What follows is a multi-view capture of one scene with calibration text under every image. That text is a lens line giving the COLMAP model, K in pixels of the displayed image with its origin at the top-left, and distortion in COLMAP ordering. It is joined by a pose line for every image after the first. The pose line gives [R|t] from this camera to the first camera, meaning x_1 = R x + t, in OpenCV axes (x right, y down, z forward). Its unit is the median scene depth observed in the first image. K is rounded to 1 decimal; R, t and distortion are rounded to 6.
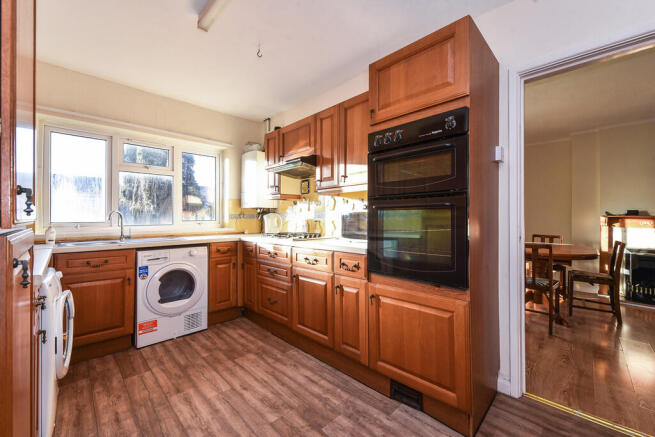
lens RADIAL K [[265.6, 0, 329.5], [0, 265.6, 220.1], [0, 0, 1]] dist [0.004347, -0.000326]
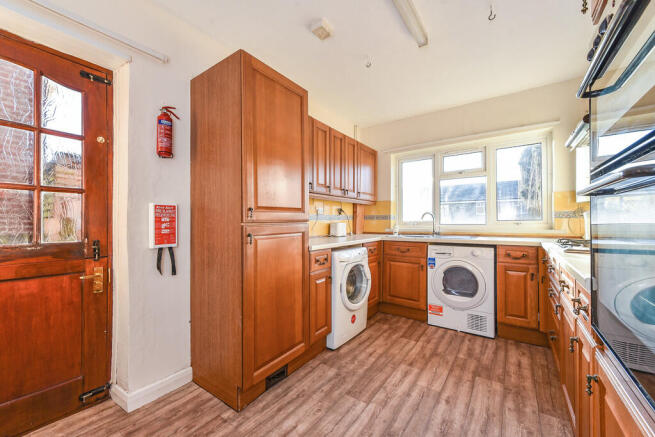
lens RADIAL K [[265.6, 0, 329.8], [0, 265.6, 217.1], [0, 0, 1]] dist [0.004347, -0.000326]
pose [[0.178902, -0.008673, -0.983829, 0.412332], [0.001576, 0.999962, -0.008529, -0.001958], [0.983866, -0.000025, 0.178909, 0.335786]]
